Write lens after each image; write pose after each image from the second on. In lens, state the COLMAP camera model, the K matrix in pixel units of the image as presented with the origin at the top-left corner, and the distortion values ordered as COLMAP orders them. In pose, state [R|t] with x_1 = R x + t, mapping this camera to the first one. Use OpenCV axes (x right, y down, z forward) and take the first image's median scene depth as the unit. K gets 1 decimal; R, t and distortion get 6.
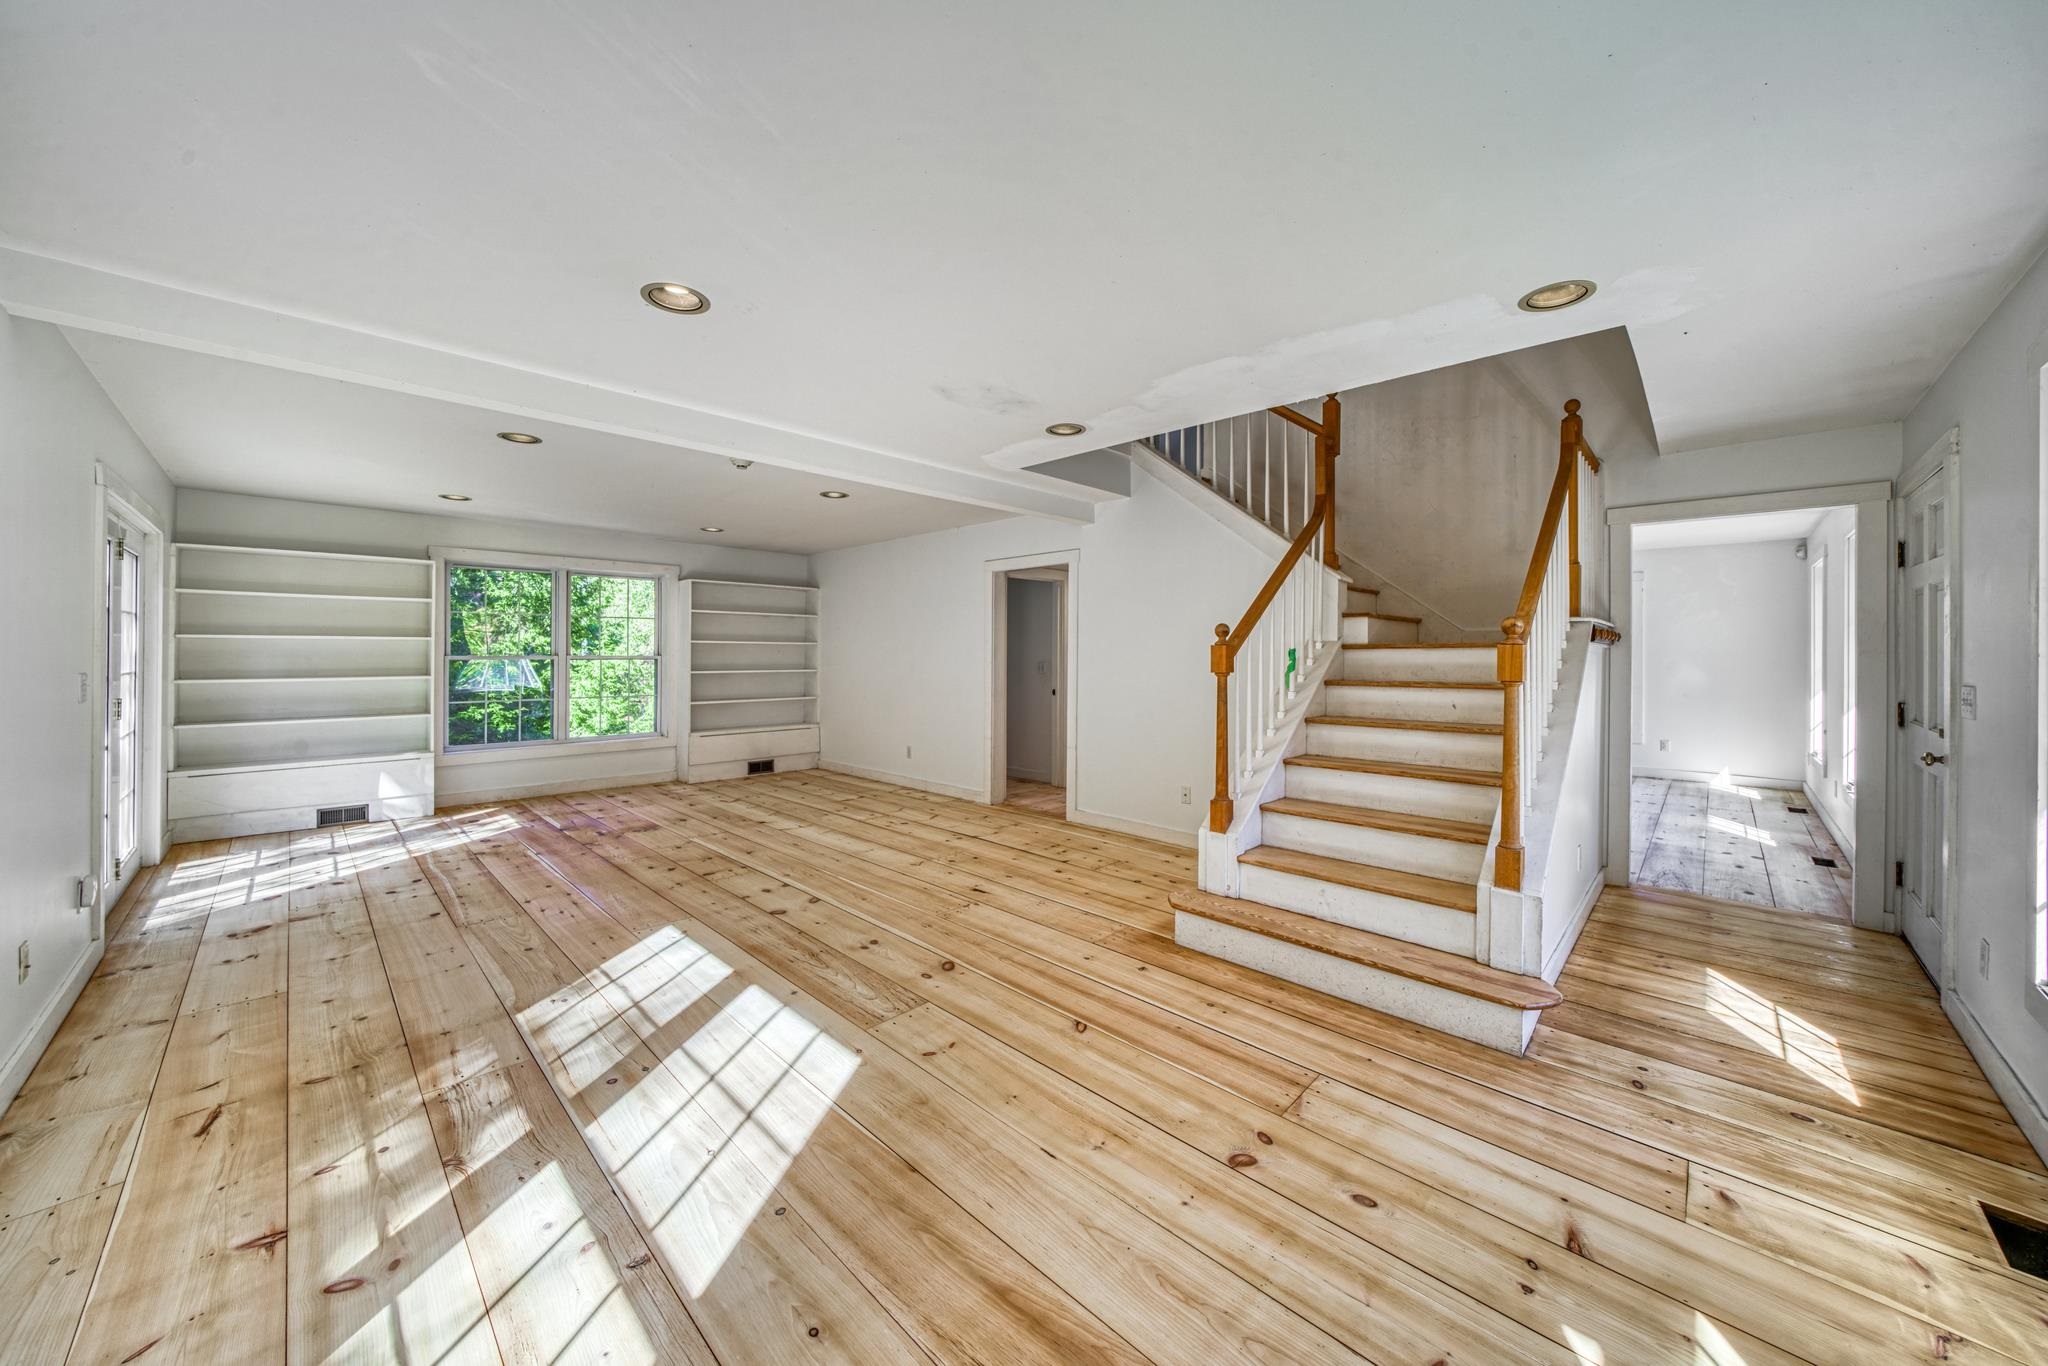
lens RADIAL K [[719.3, 0, 1027.6], [0, 719.3, 649.2], [0, 0, 1]] dist [-0.015116, 0.001297]
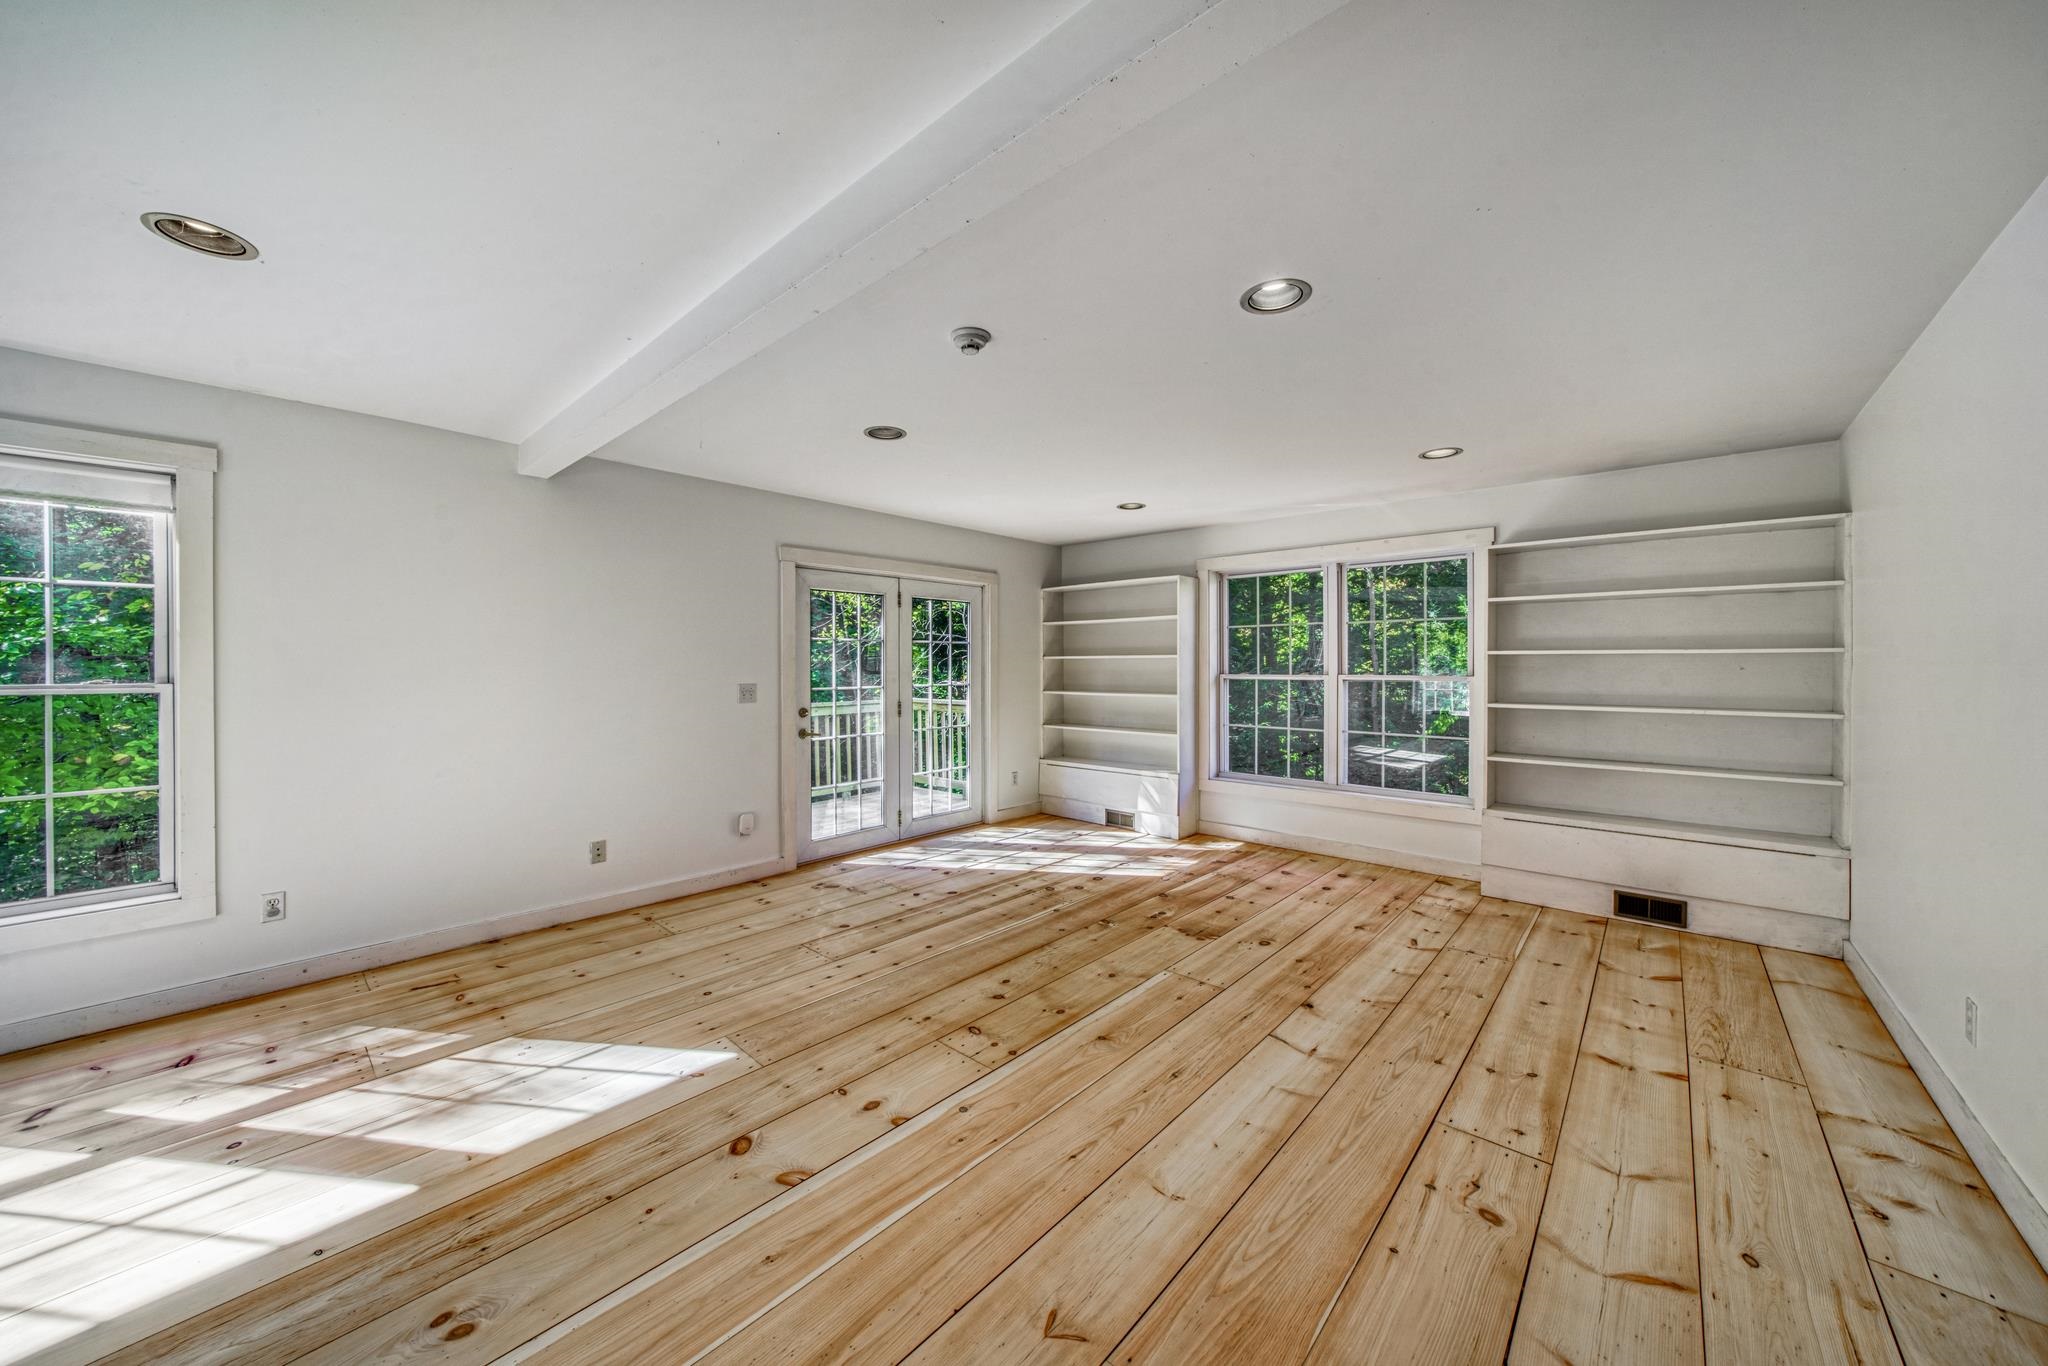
lens RADIAL K [[719.3, 0, 1013.2], [0, 719.3, 669.0], [0, 0, 1]] dist [-0.015116, 0.001297]
pose [[0.019522, 0.002728, -0.999806, 0.192080], [0.004039, 0.999988, 0.002807, -0.000240], [0.999801, -0.004093, 0.019511, 1.129879]]
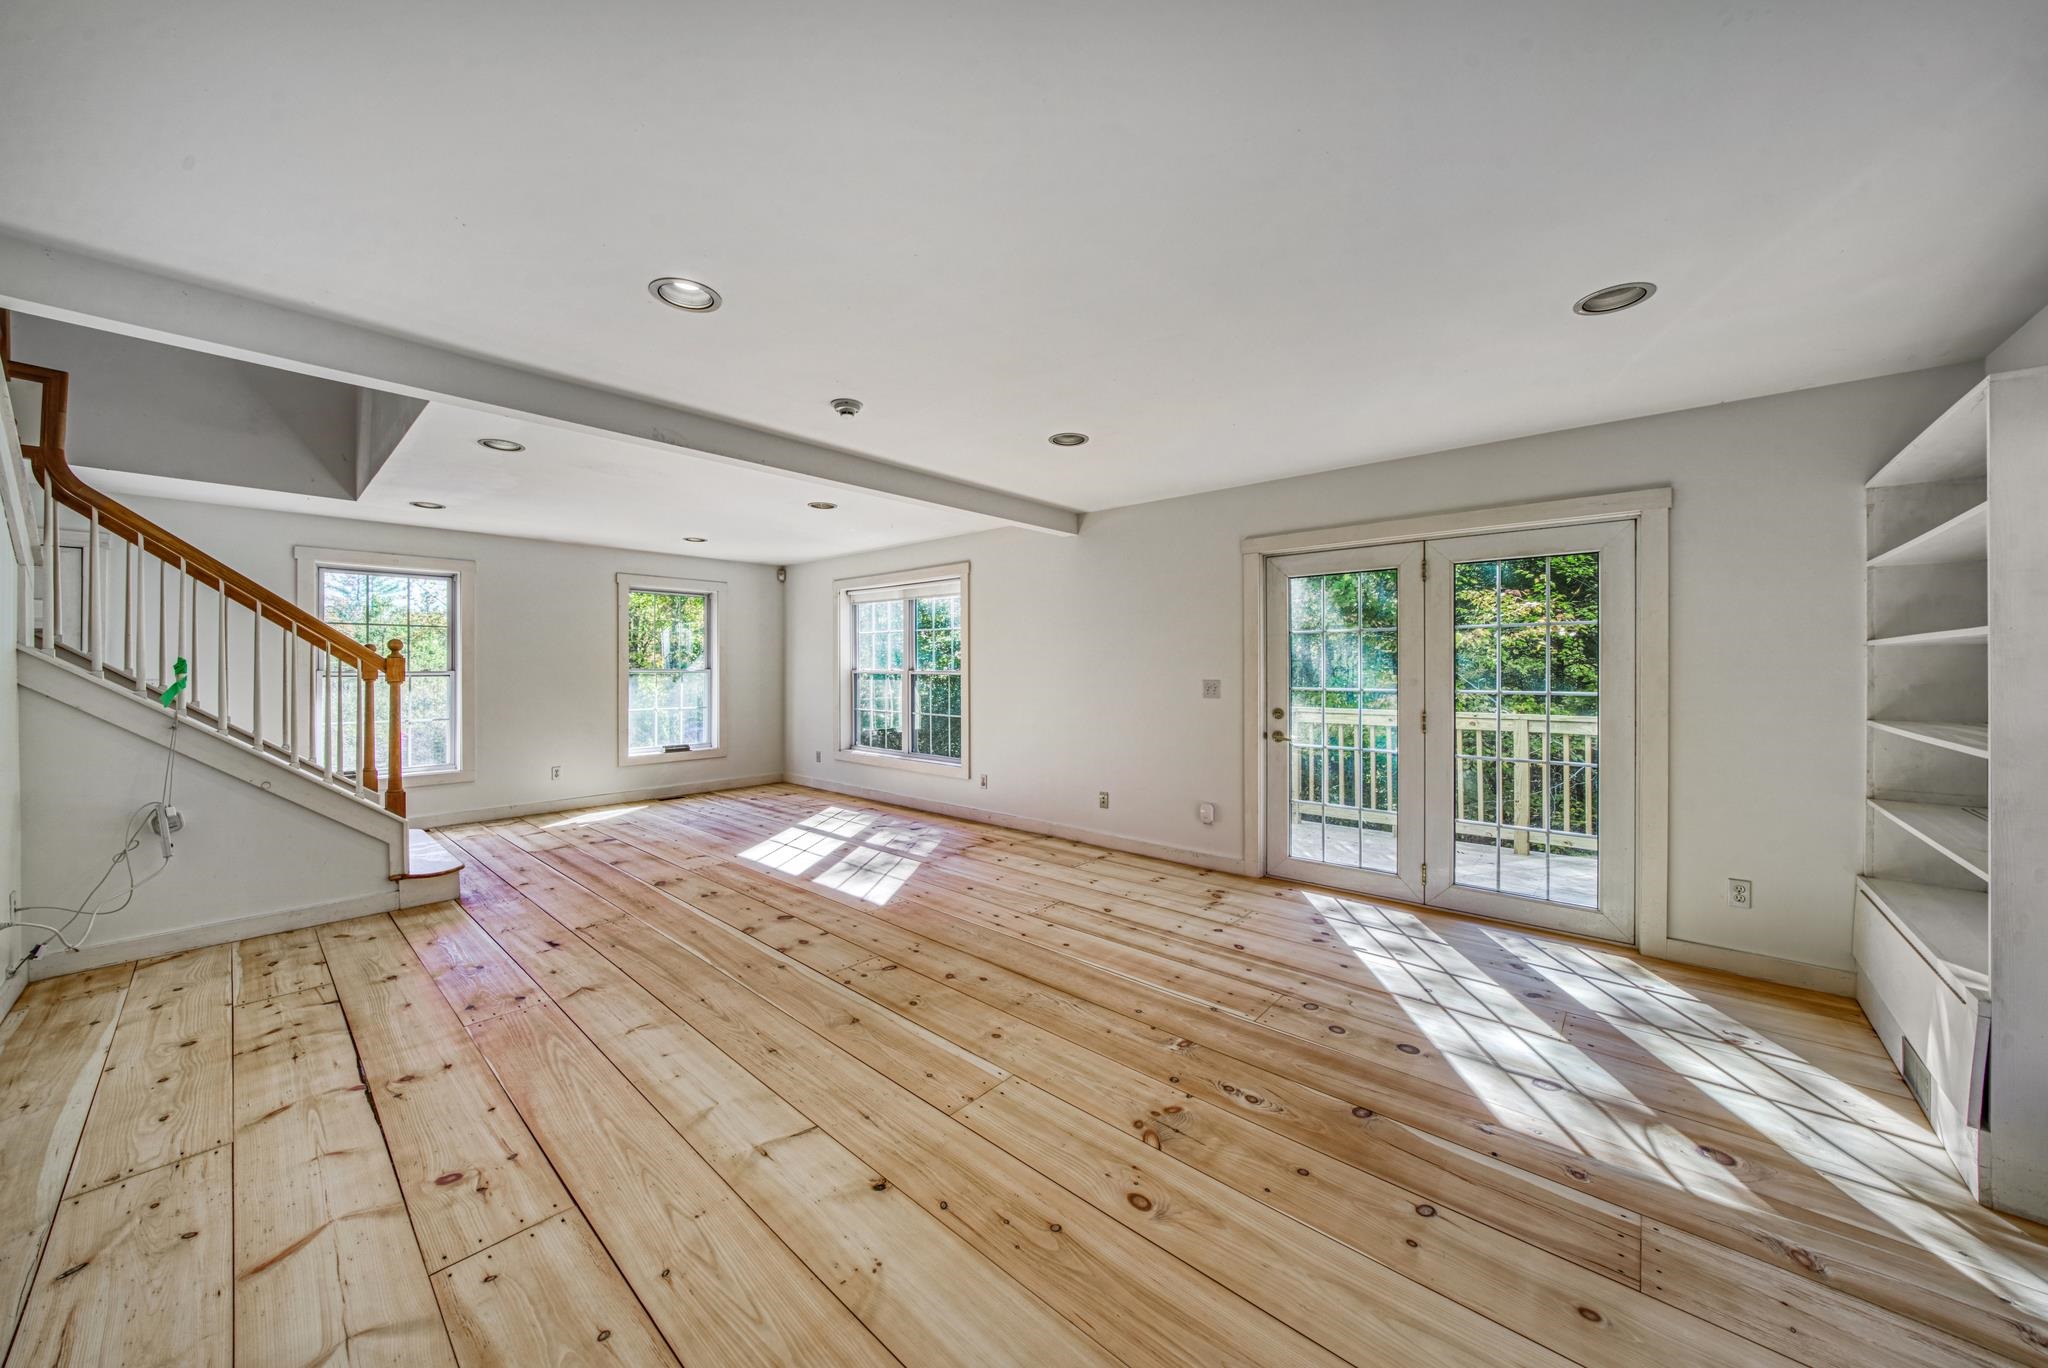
lens RADIAL K [[719.3, 0, 1021.1], [0, 719.3, 670.5], [0, 0, 1]] dist [-0.015116, 0.001297]
pose [[-0.999489, -0.004670, -0.031628, -0.613688], [-0.004788, 0.999982, 0.003665, 0.006041], [0.031611, 0.003815, -0.999493, 1.920882]]
